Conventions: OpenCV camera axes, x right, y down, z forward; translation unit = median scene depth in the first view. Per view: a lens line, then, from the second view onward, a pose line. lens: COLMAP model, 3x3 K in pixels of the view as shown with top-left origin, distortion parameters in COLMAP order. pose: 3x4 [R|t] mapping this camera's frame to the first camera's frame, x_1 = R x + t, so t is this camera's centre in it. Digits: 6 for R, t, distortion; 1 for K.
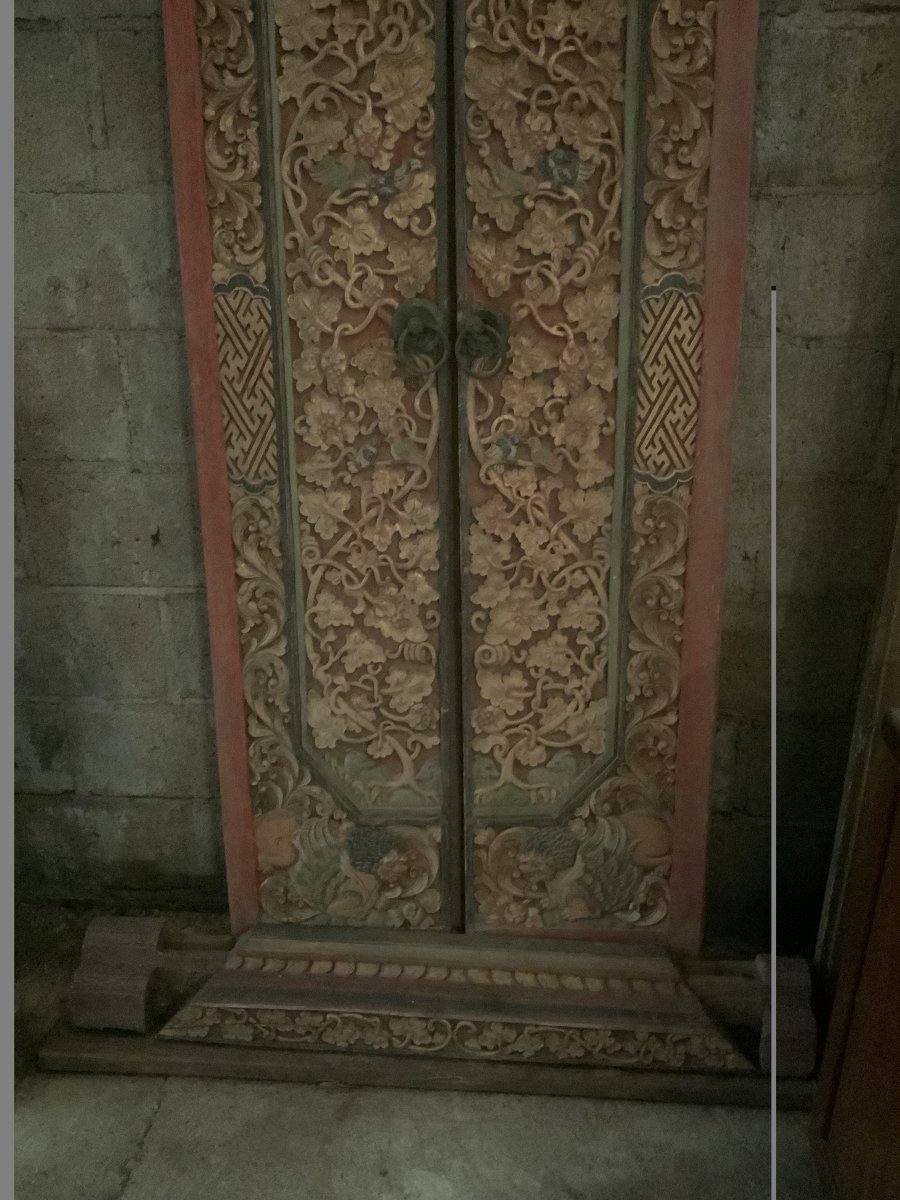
lens RADIAL K [[999.1, 0, 466.4], [0, 999.1, 595.4], [0, 0, 1]] dist [0.086713, -0.175009]
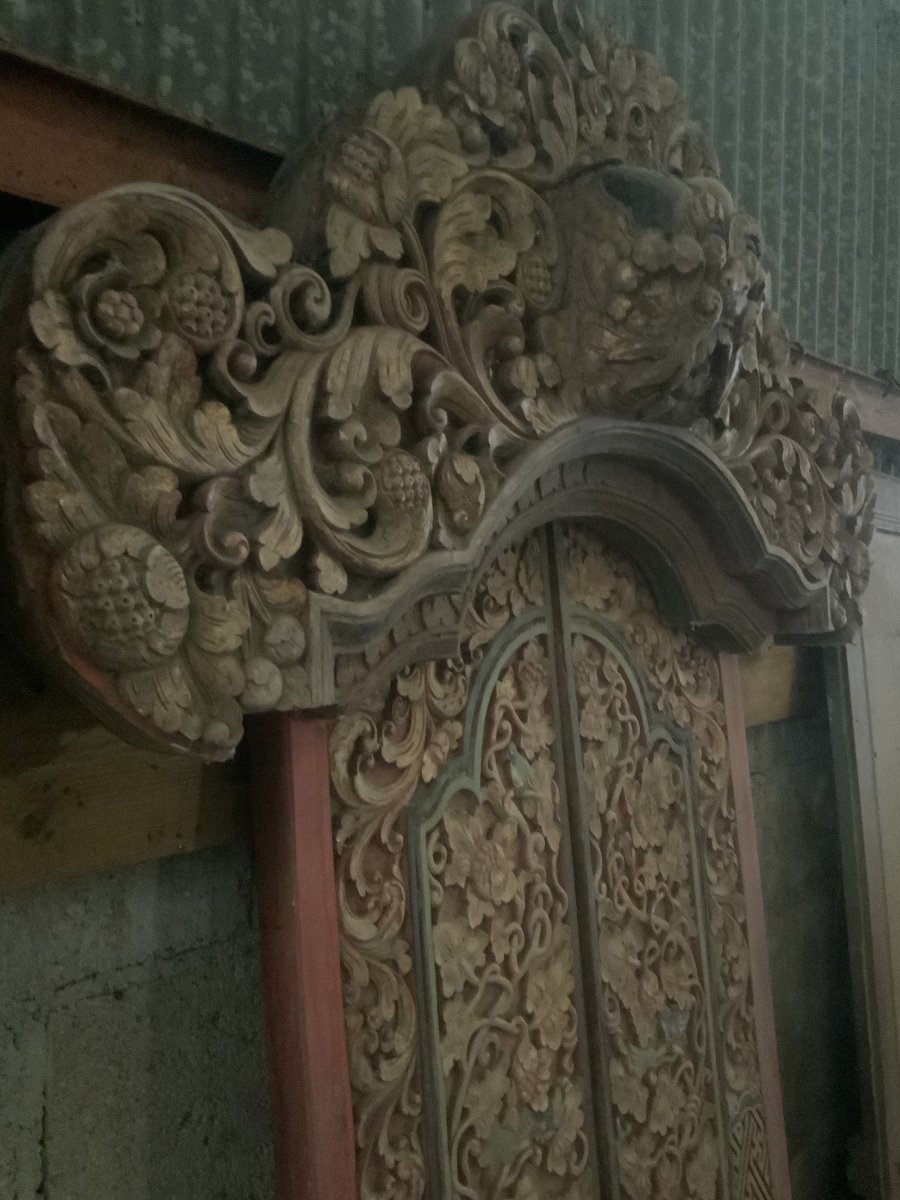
lens RADIAL K [[999.1, 0, 459.5], [0, 999.1, 596.9], [0, 0, 1]] dist [0.086713, -0.175009]
pose [[0.627438, -0.013271, 0.778553, -0.640156], [0.282755, 0.935487, -0.211928, -0.597567], [-0.725514, 0.353112, 0.590713, 0.468724]]
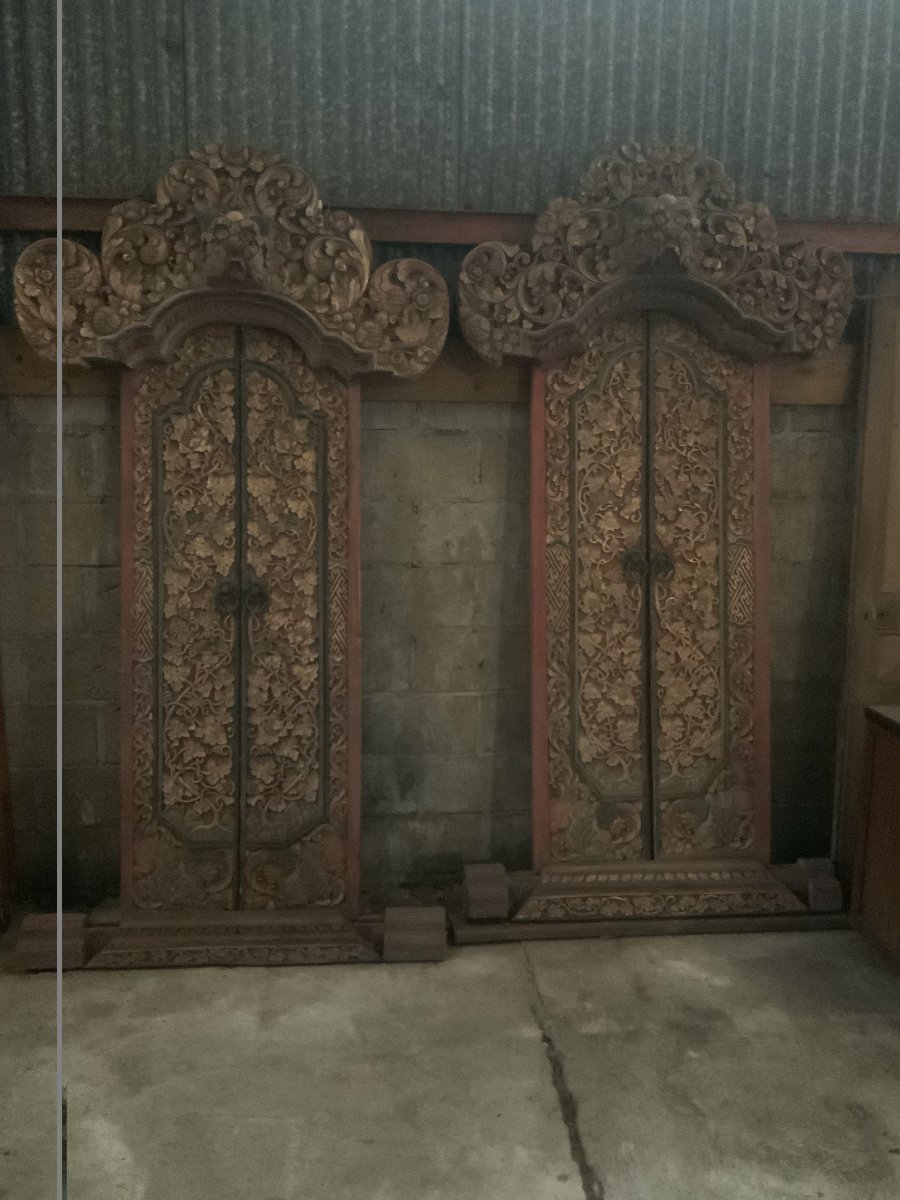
lens RADIAL K [[988.8, 0, 447.4], [0, 988.8, 593.3], [0, 0, 1]] dist [0.103702, -0.173215]
pose [[0.986038, -0.018154, 0.165530, -0.826921], [0.054092, 0.975054, -0.215278, 0.263223], [-0.157492, 0.221226, 0.962422, -1.064926]]
